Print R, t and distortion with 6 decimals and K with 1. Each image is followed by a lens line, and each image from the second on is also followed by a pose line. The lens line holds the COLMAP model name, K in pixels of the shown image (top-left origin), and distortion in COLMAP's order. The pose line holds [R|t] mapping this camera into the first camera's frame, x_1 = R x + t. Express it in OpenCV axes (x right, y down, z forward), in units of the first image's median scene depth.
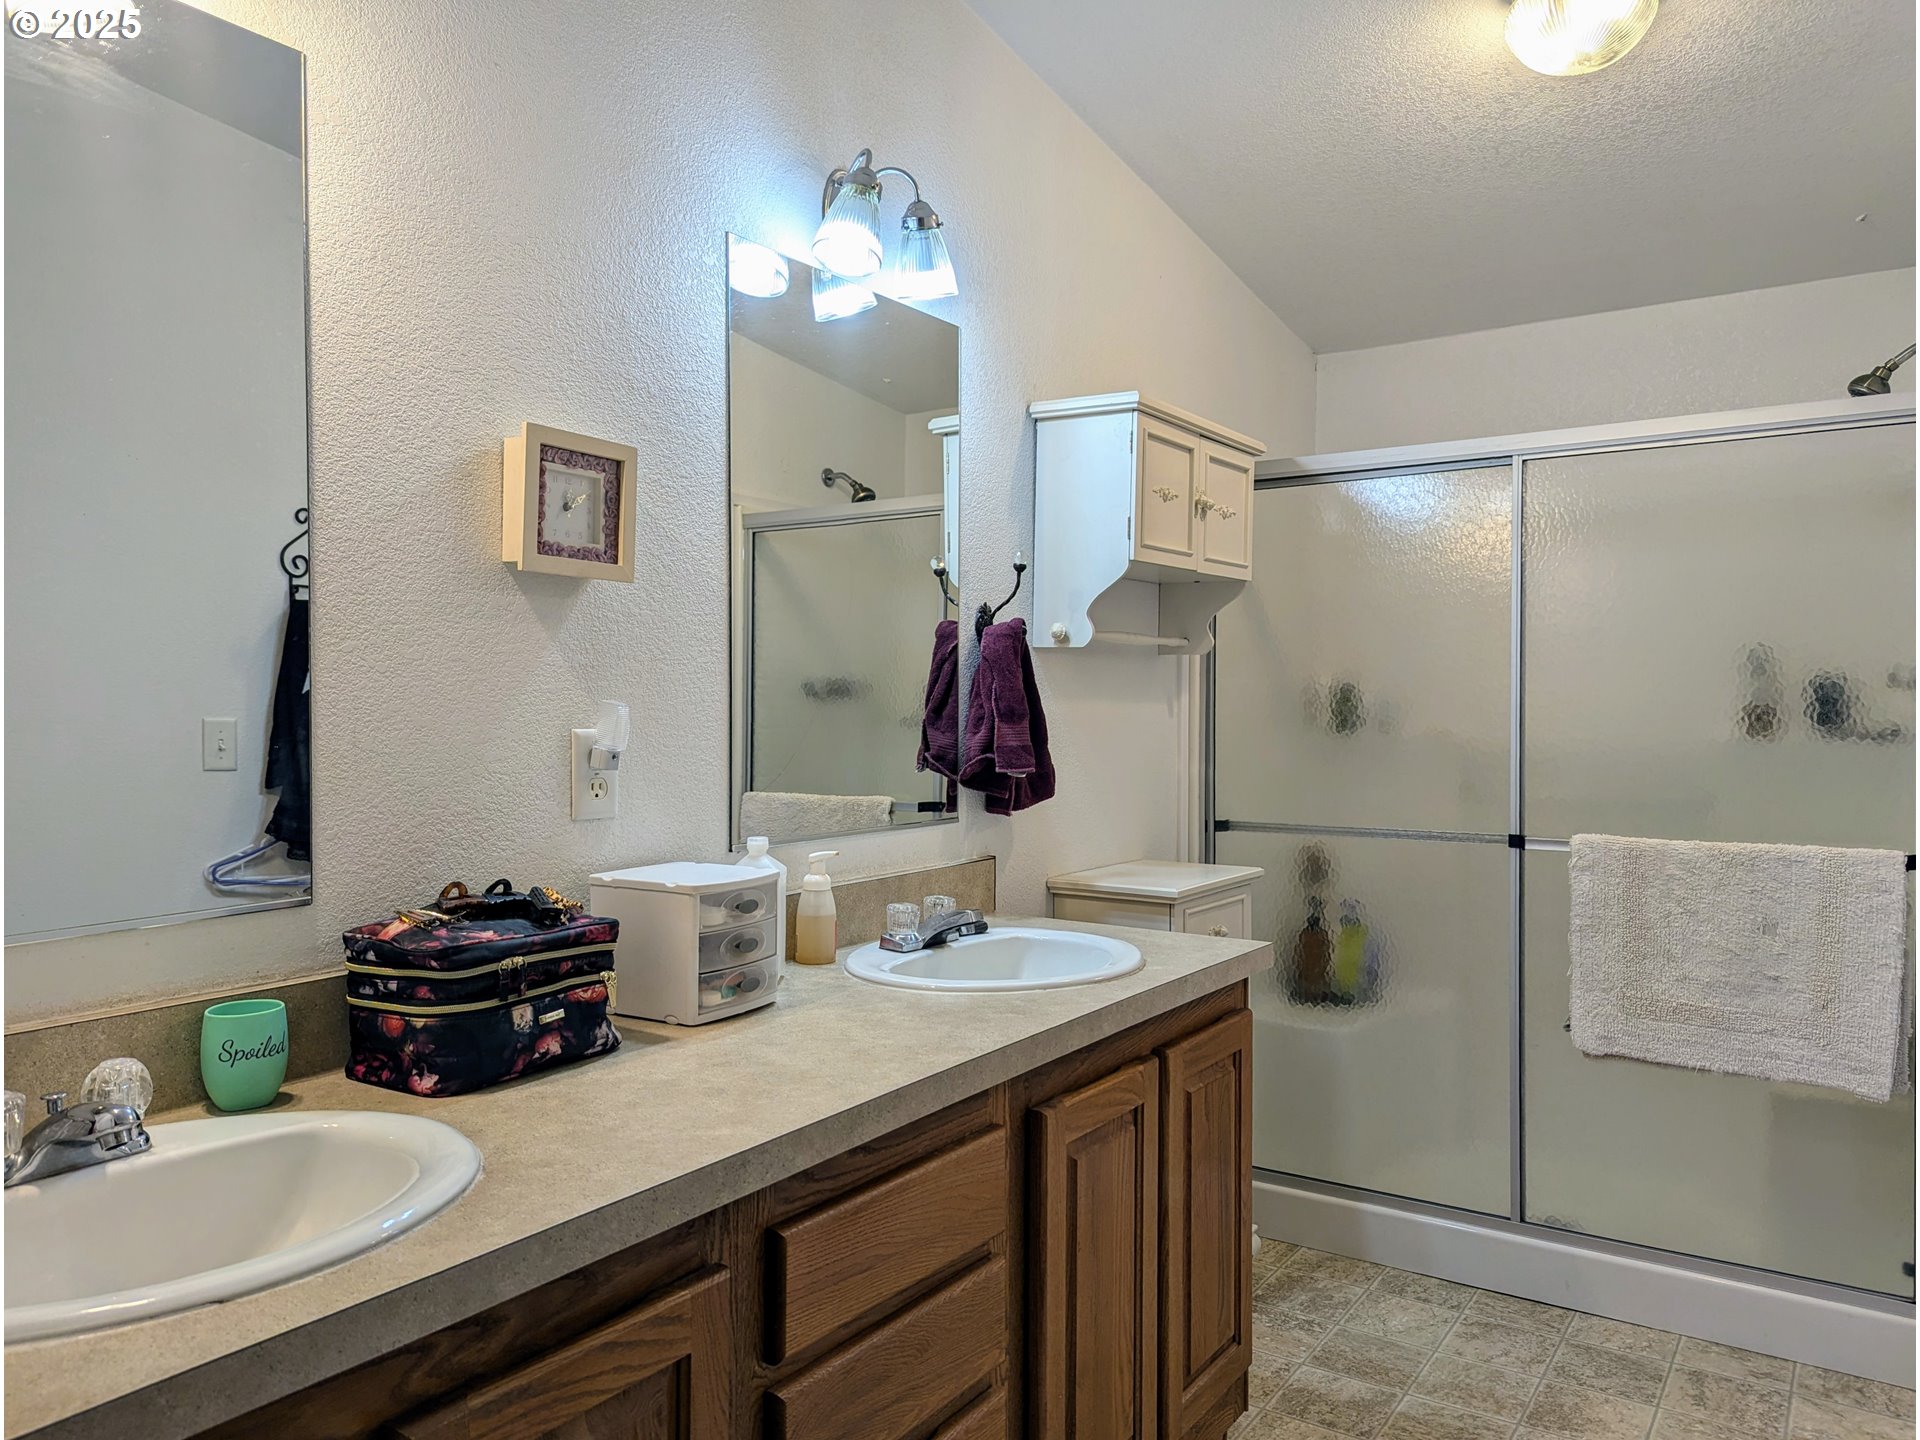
lens RADIAL K [[1340.3, 0, 980.6], [0, 1340.3, 717.0], [0, 0, 1]] dist [0.062537, -0.057093]
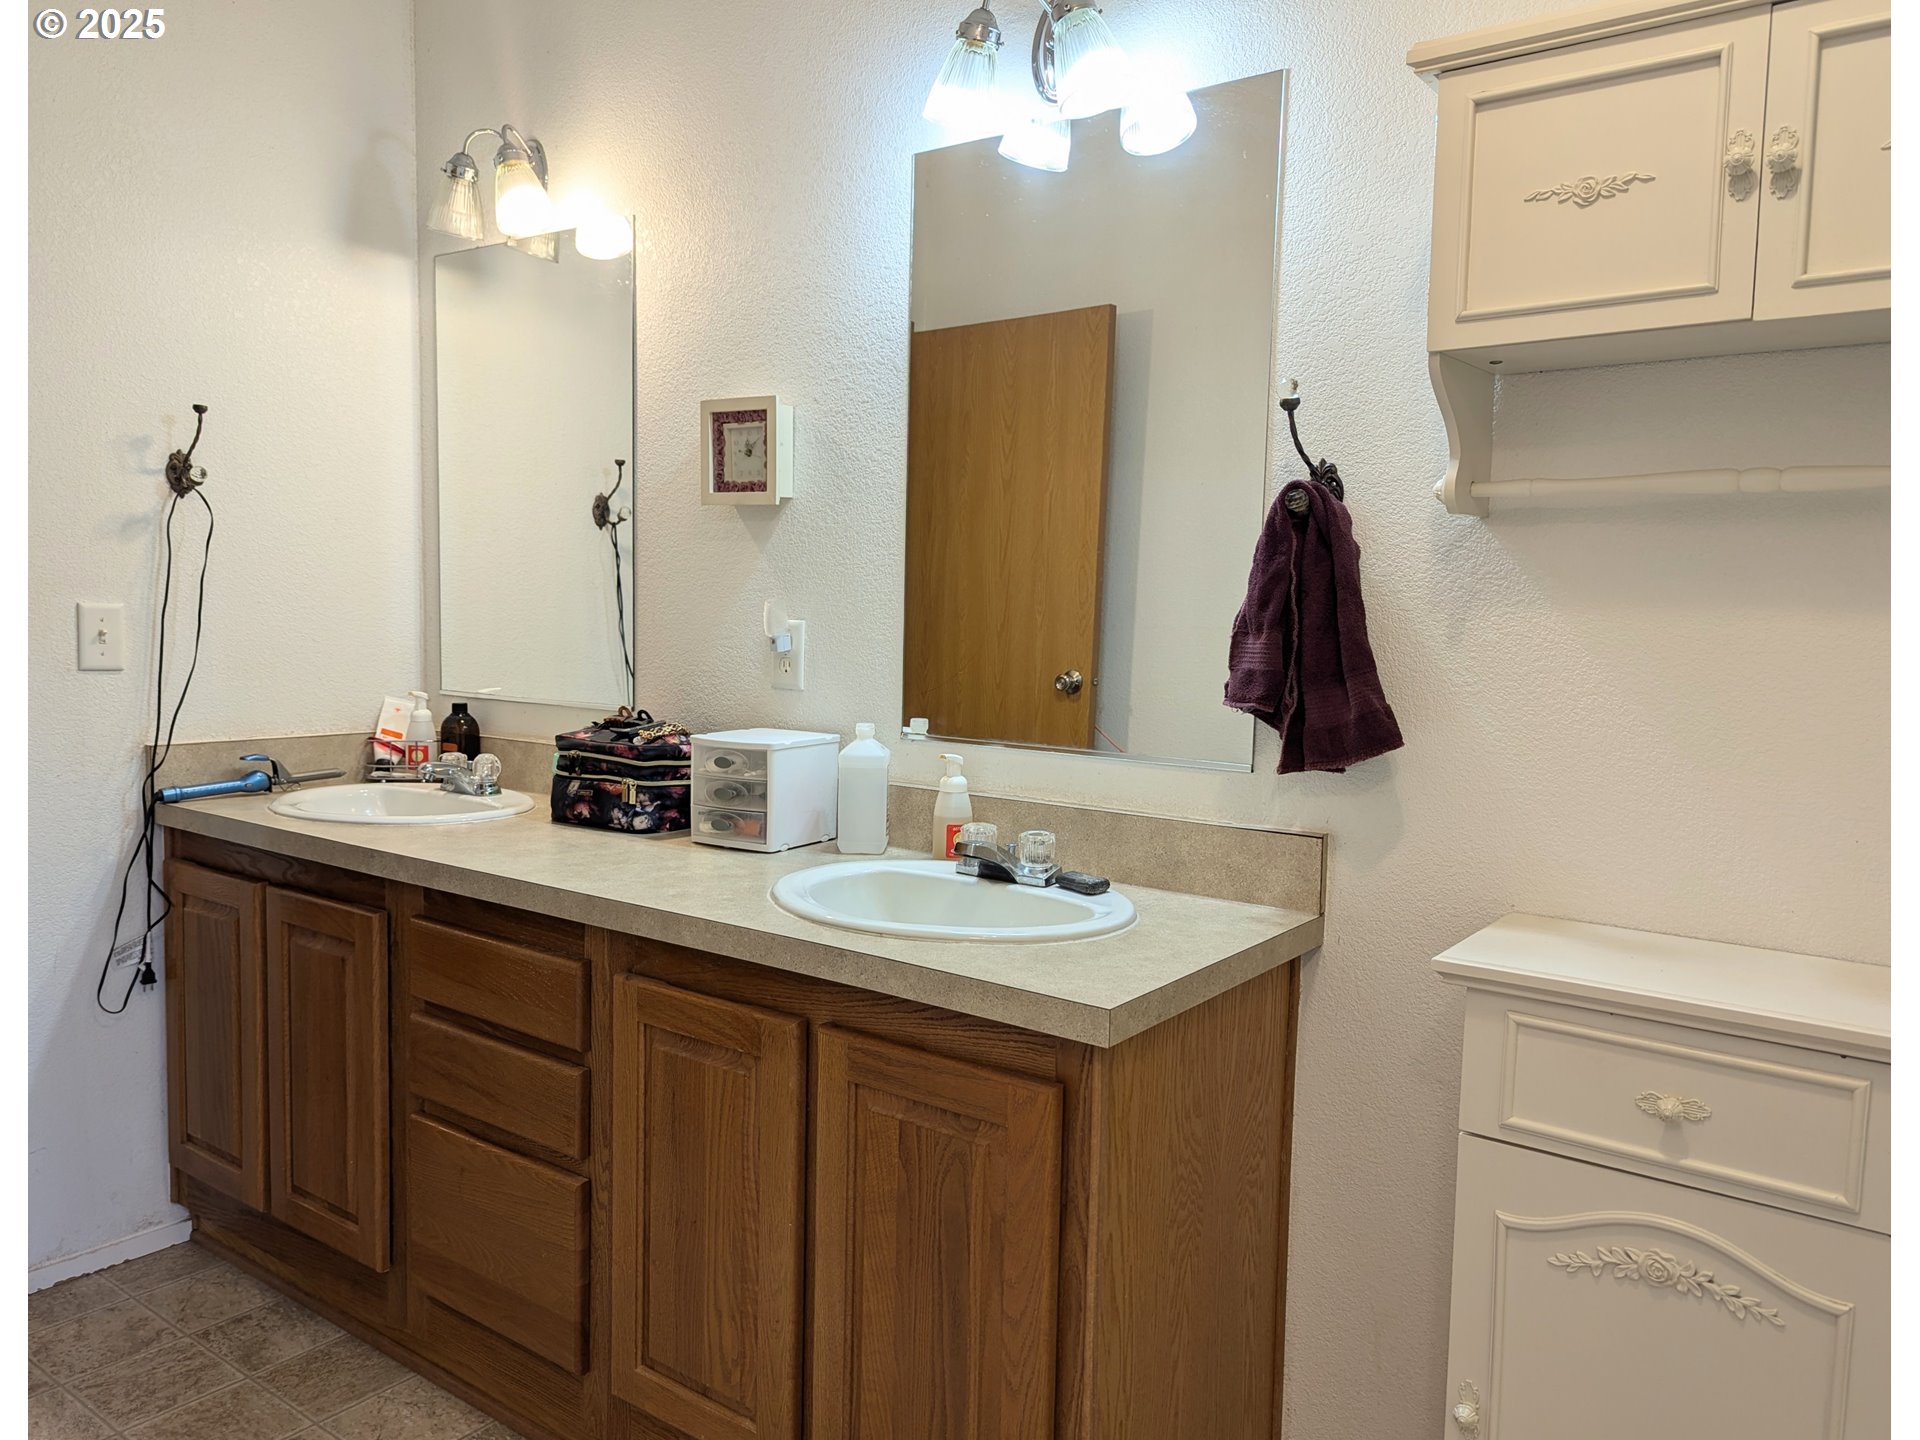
lens RADIAL K [[1340.3, 0, 980.6], [0, 1340.3, 717.0], [0, 0, 1]] dist [0.062537, -0.057093]
pose [[-0.011333, 0.076381, -0.997014, 1.060383], [-0.033368, 0.996494, 0.076720, -0.002648], [0.999379, 0.034138, -0.008745, 1.255614]]
